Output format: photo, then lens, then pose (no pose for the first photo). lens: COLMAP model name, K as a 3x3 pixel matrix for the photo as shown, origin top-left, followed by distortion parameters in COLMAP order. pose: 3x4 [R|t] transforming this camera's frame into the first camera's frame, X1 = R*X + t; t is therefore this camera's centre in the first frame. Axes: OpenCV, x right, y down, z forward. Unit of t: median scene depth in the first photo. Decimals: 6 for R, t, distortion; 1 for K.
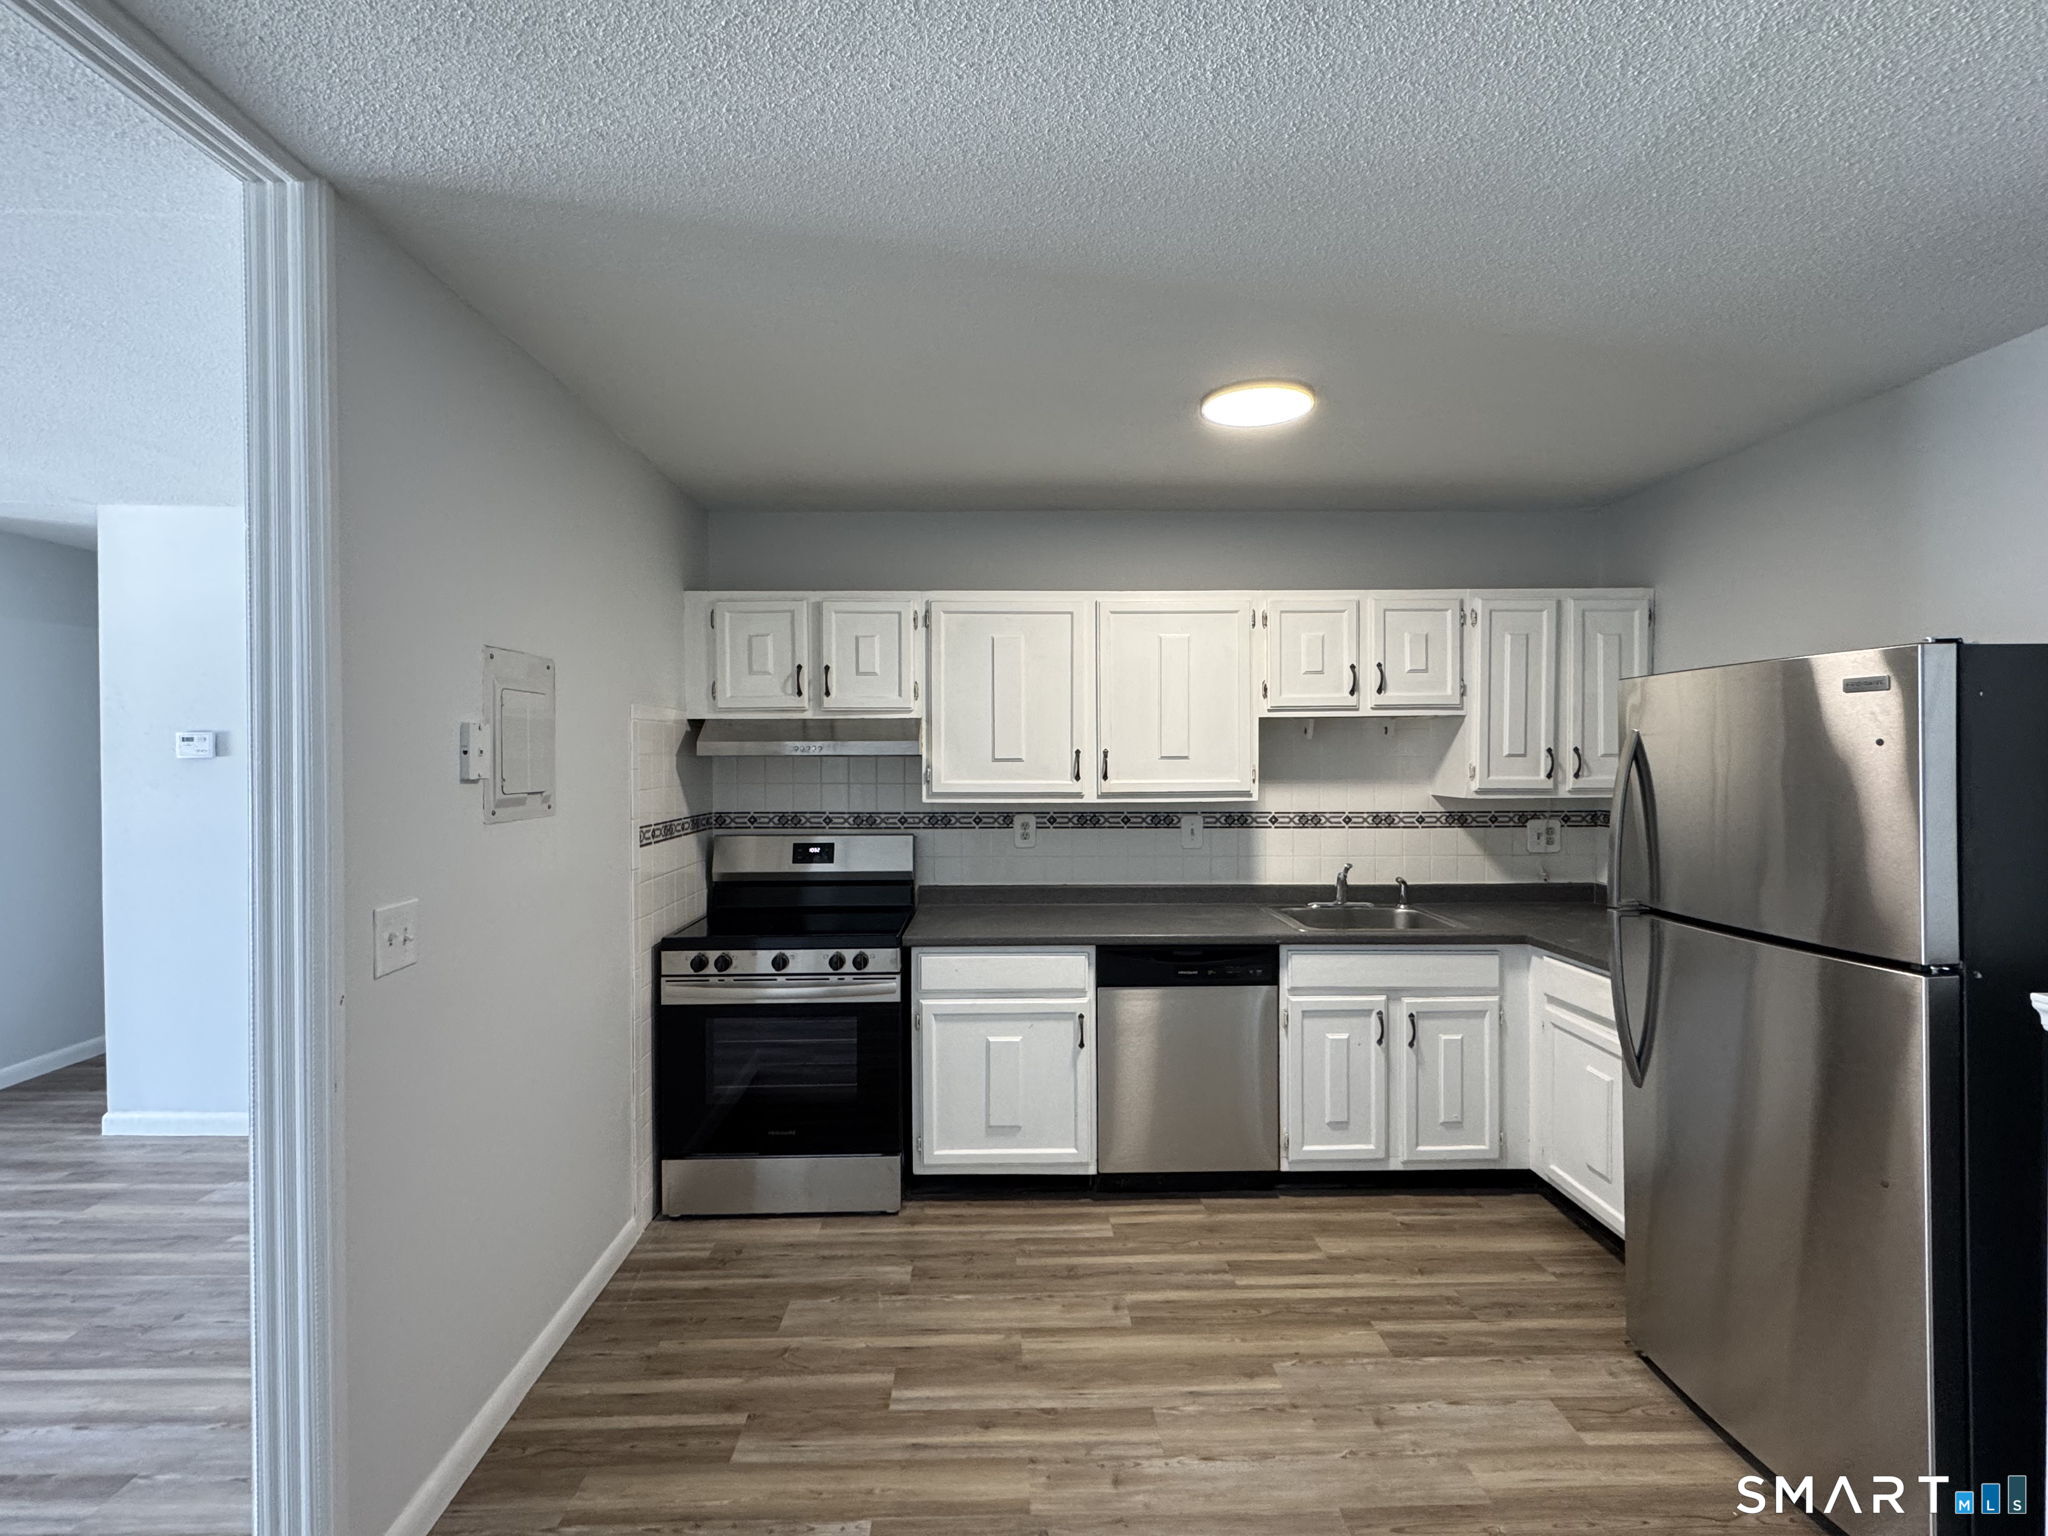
lens RADIAL K [[925.5, 0, 1028.8], [0, 925.5, 763.2], [0, 0, 1]] dist [-0.001174, -0.000049]
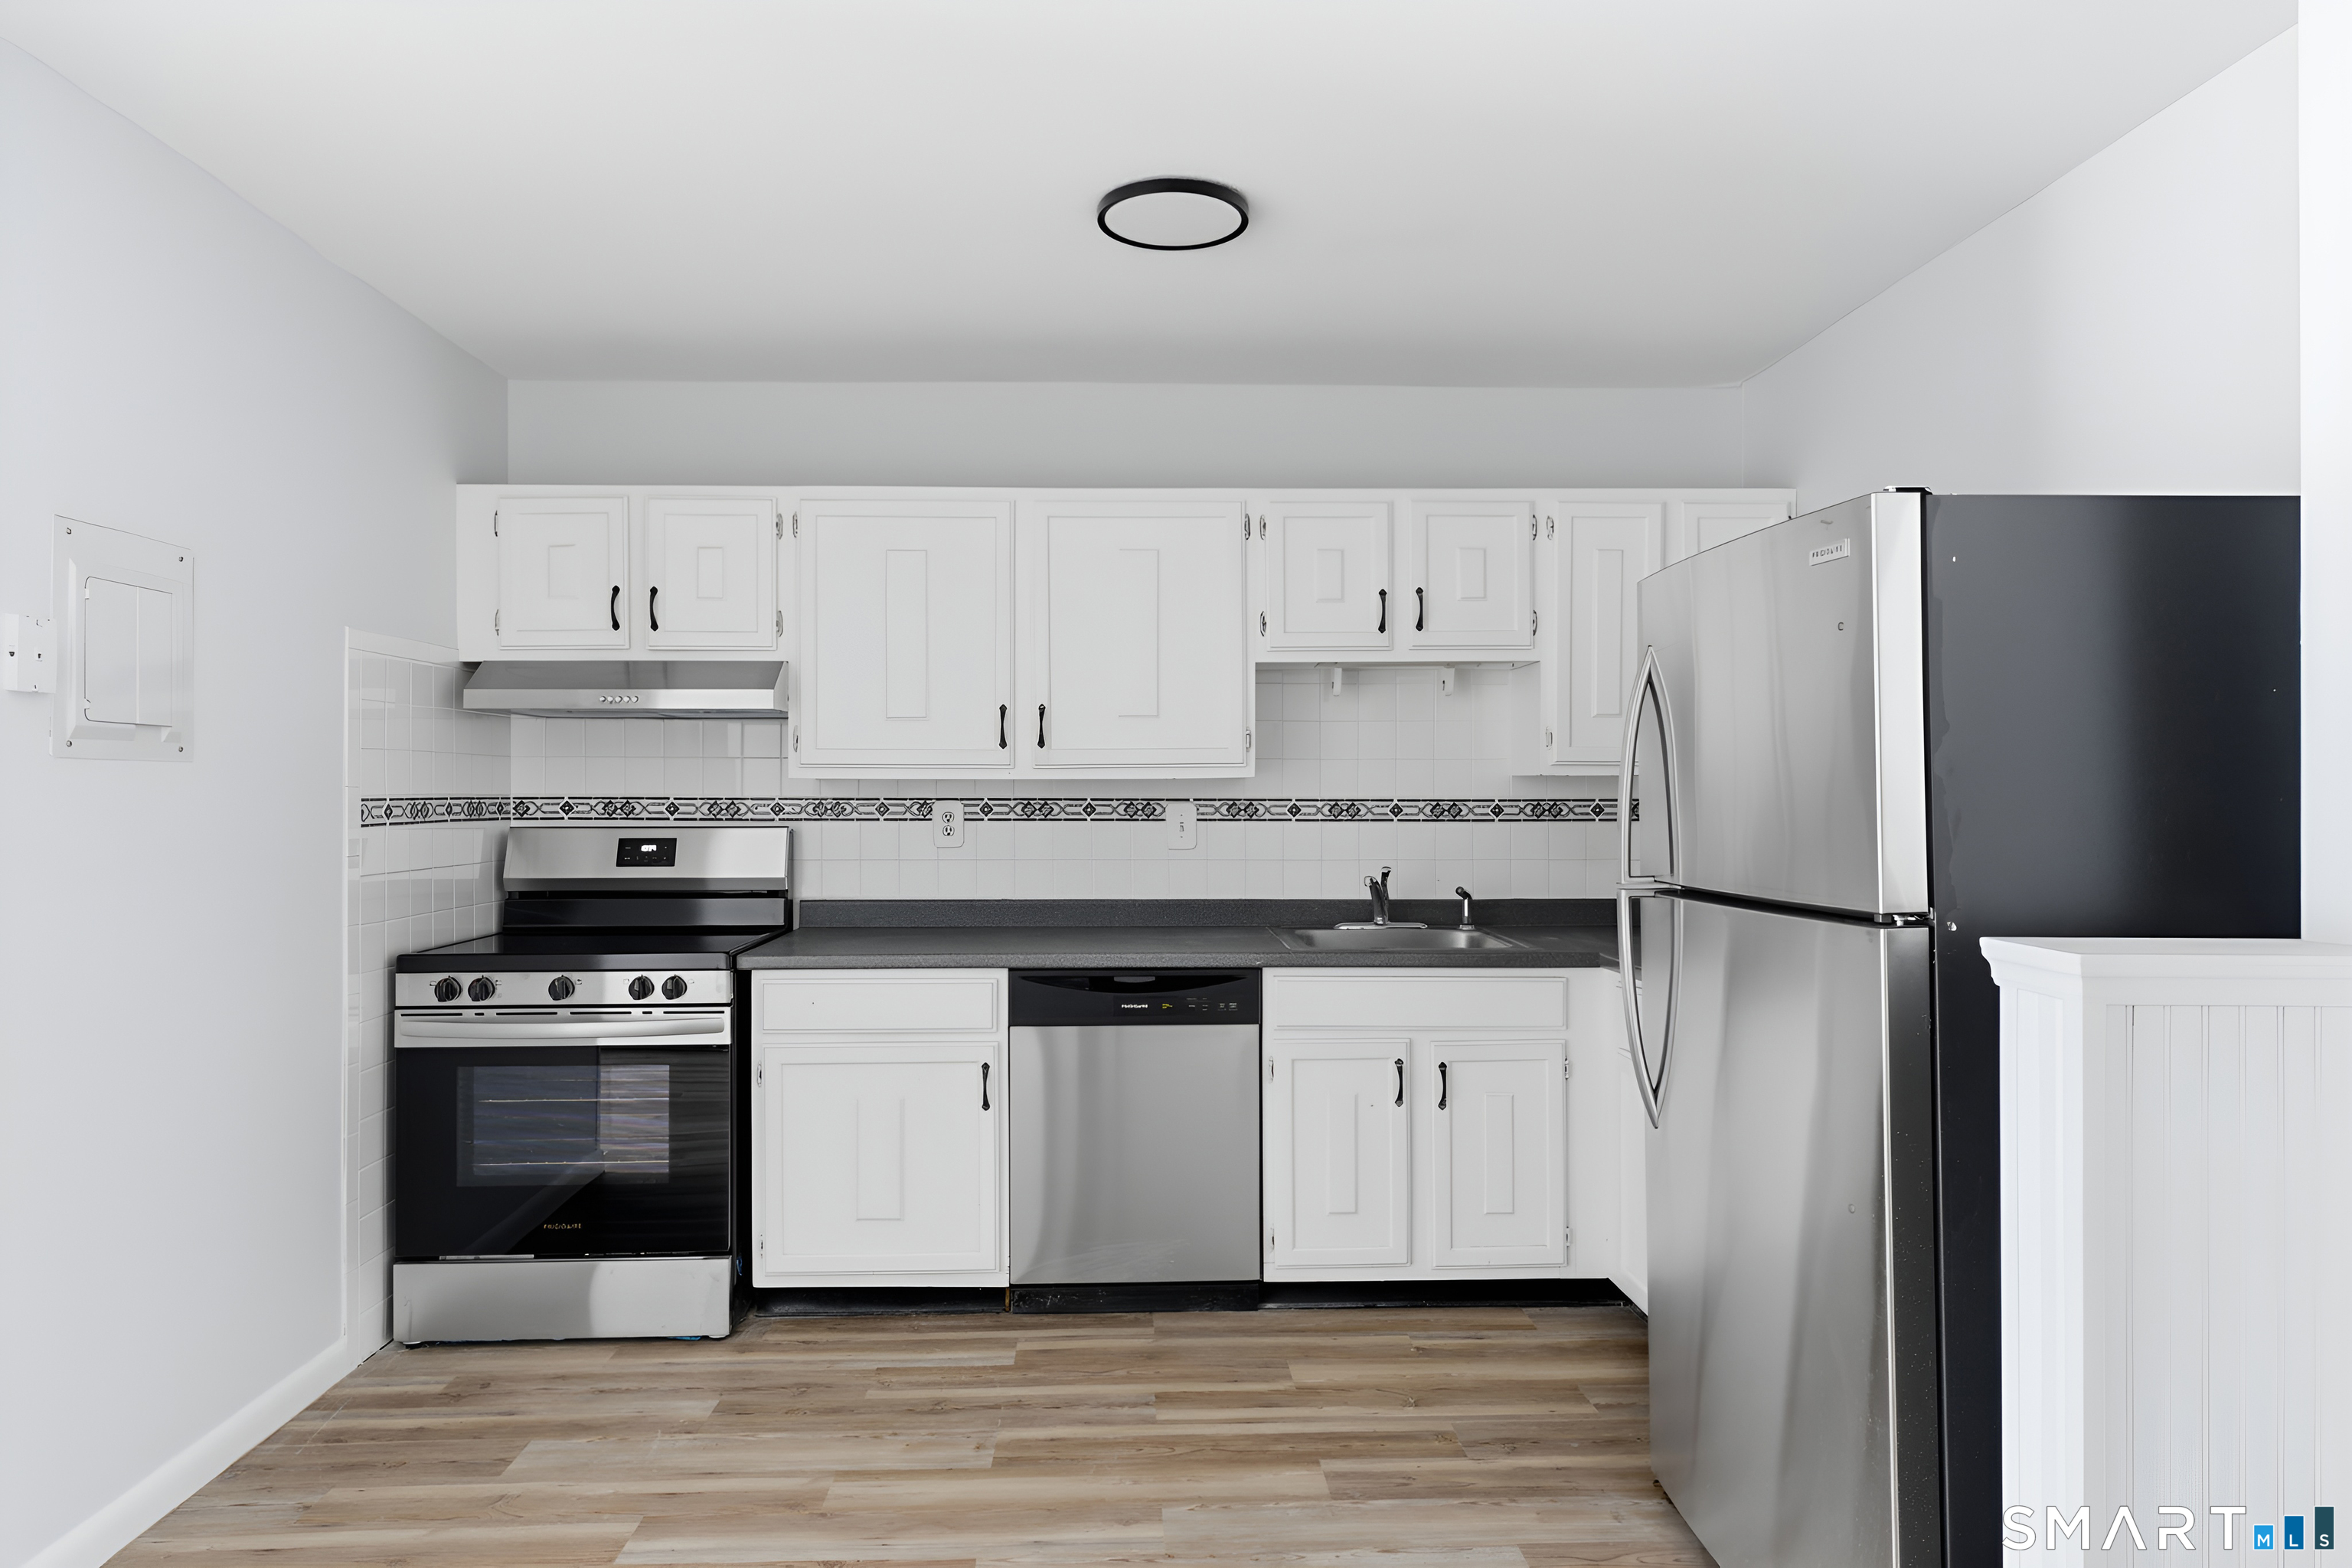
lens RADIAL K [[1324.9, 0, 1170.4], [0, 1324.9, 778.7], [0, 0, 1]] dist [0.000810, 0.000278]
pose [[0.999899, 0.001592, 0.014100, 0.188486], [-0.001399, 0.999906, -0.013660, 0.063043], [-0.014120, 0.013639, 0.999807, -0.043299]]
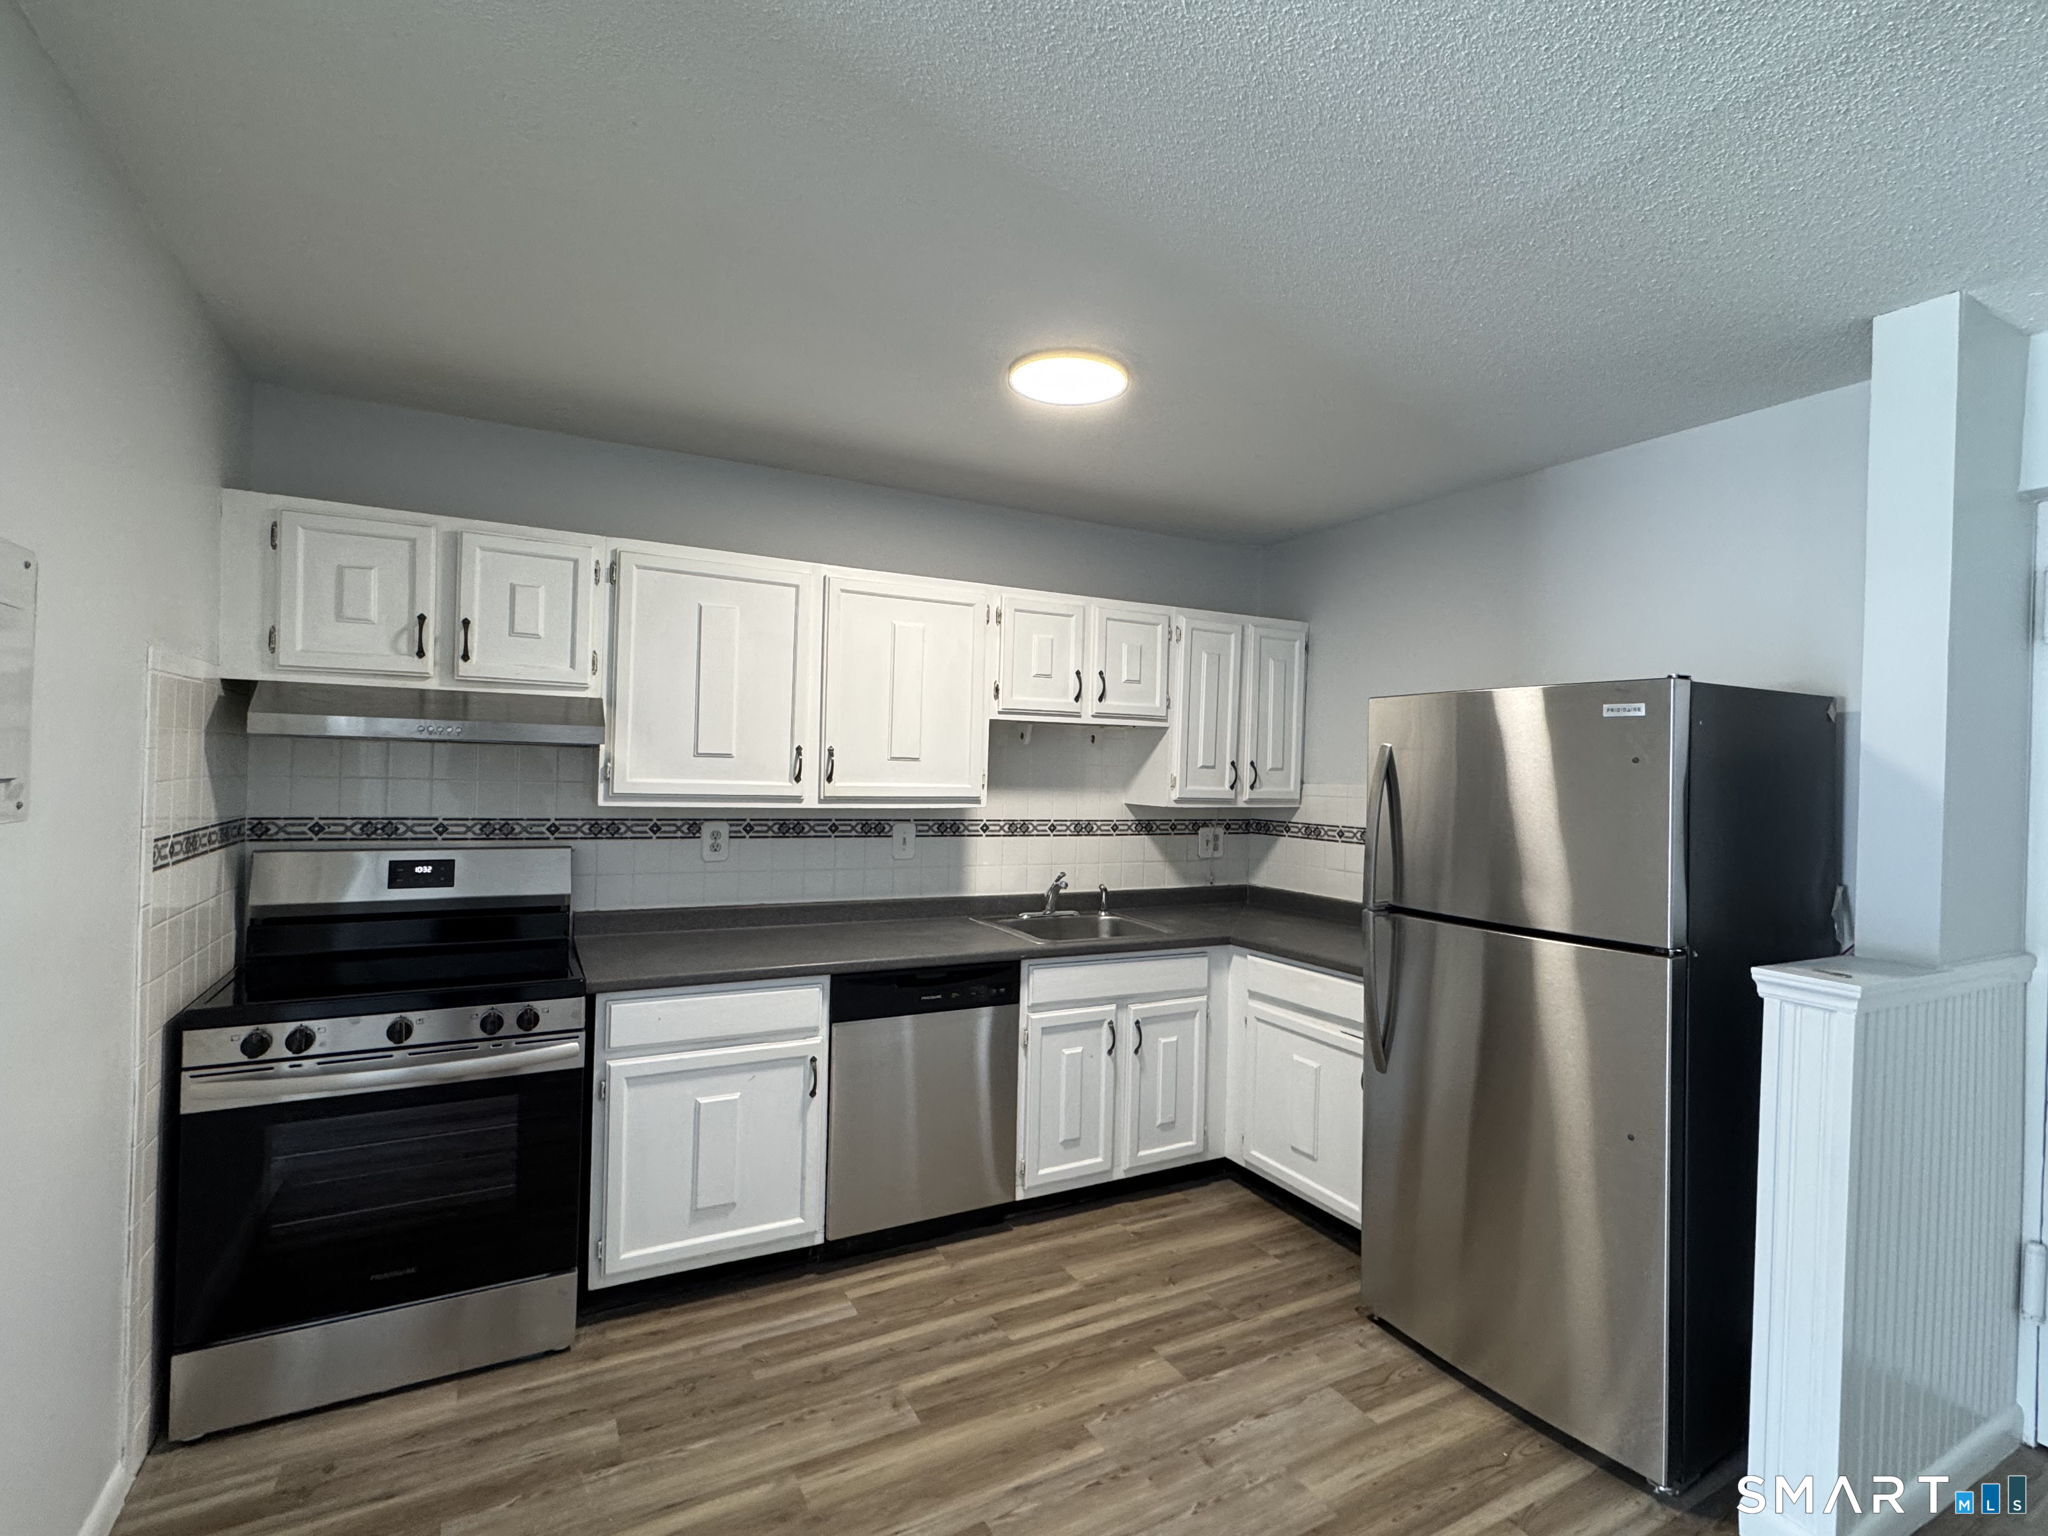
lens RADIAL K [[930.3, 0, 1017.1], [0, 930.3, 762.9], [0, 0, 1]] dist [-0.000837, -0.000212]
pose [[0.895744, 0.030076, 0.443551, -0.164577], [-0.025906, 0.999545, -0.015459, 0.010016], [-0.443815, 0.002357, 0.896116, 0.153982]]
